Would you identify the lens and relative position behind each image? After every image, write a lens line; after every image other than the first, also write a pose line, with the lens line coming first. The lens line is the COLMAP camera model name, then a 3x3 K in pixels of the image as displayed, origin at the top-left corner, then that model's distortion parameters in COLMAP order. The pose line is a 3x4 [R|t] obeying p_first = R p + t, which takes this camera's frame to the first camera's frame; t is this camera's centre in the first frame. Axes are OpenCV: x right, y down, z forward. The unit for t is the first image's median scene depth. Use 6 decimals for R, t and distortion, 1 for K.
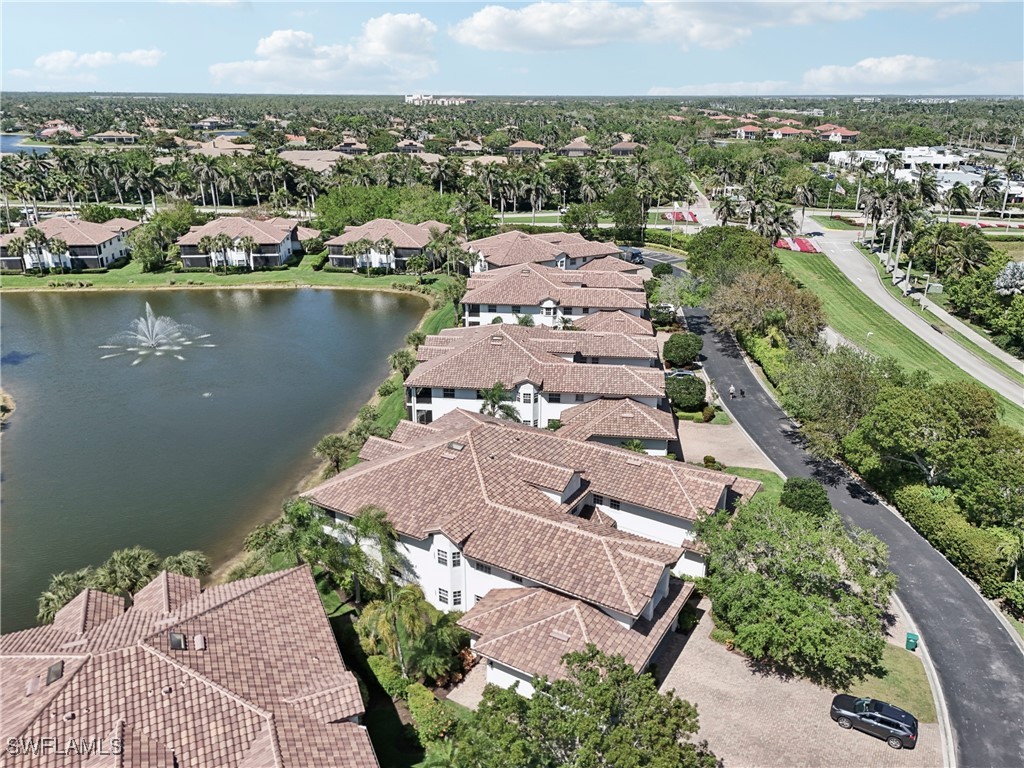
lens RADIAL K [[767.0, 0, 512.0], [0, 767.0, 384.0], [0, 0, 1]] dist [0.080550, -0.081101]
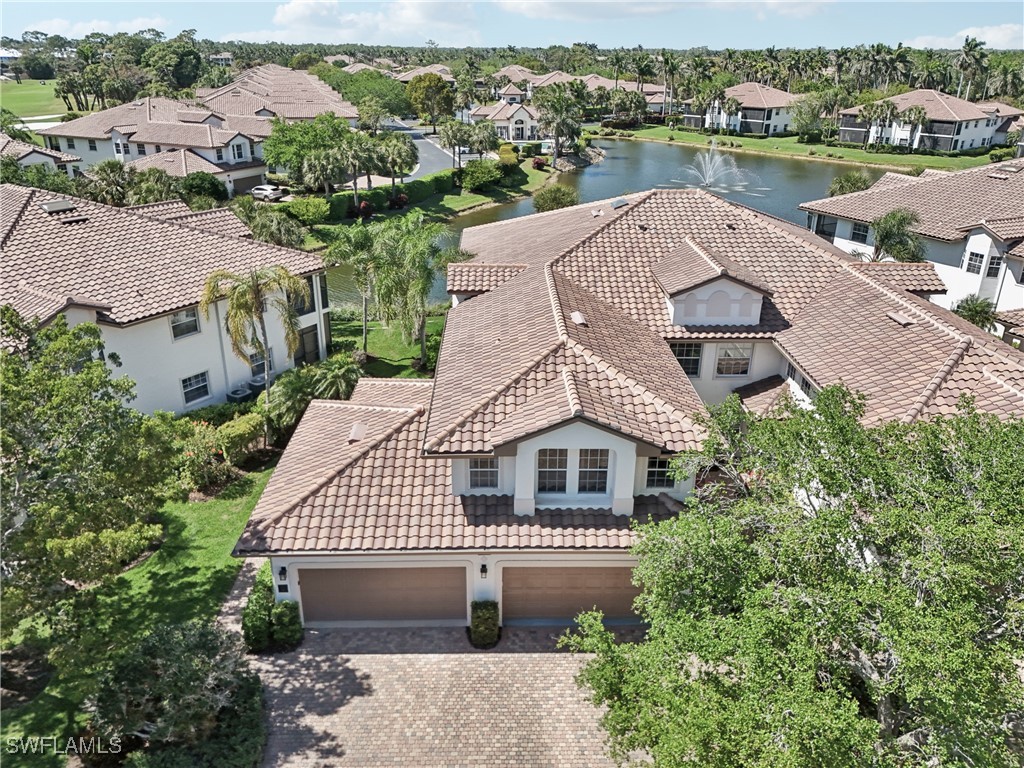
lens RADIAL K [[767.0, 0, 512.0], [0, 767.0, 384.0], [0, 0, 1]] dist [0.080550, -0.081101]
pose [[0.534288, 0.337261, -0.775107, 0.155451], [-0.305626, 0.932000, 0.194856, 0.046676], [0.788117, 0.132784, 0.601032, 0.225100]]
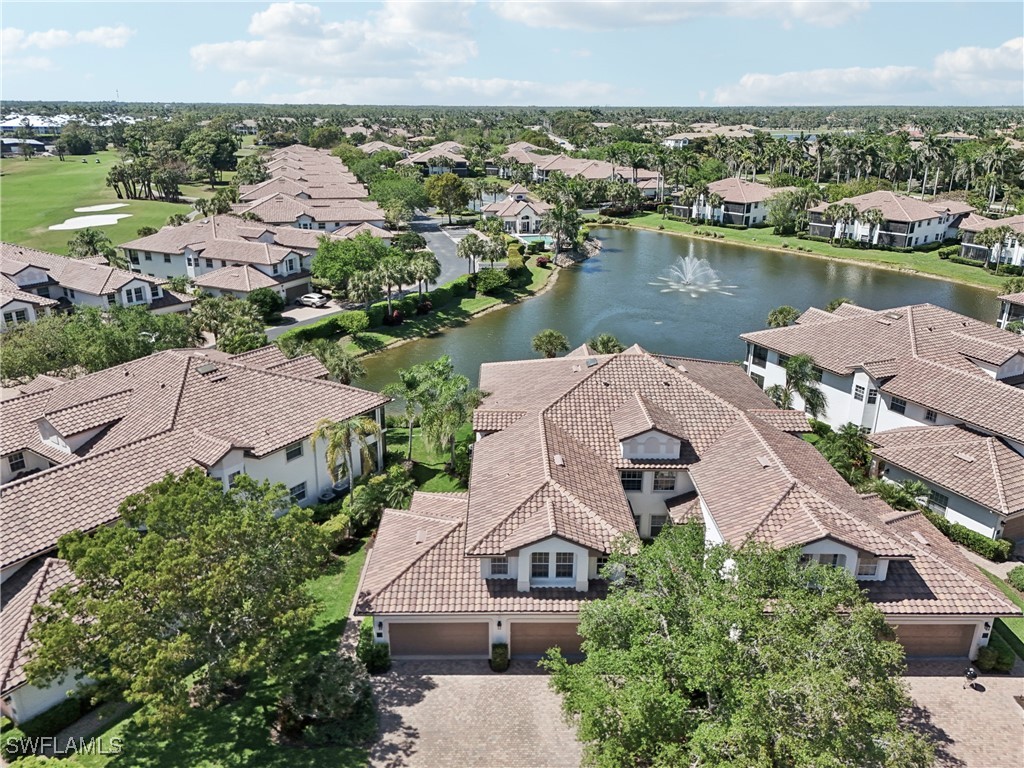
lens RADIAL K [[767.0, 0, 512.0], [0, 767.0, 384.0], [0, 0, 1]] dist [0.080550, -0.081101]
pose [[0.526181, 0.289922, -0.799424, 0.224940], [-0.304087, 0.942076, 0.141506, 0.003324], [0.794144, 0.168637, 0.583864, 0.162657]]
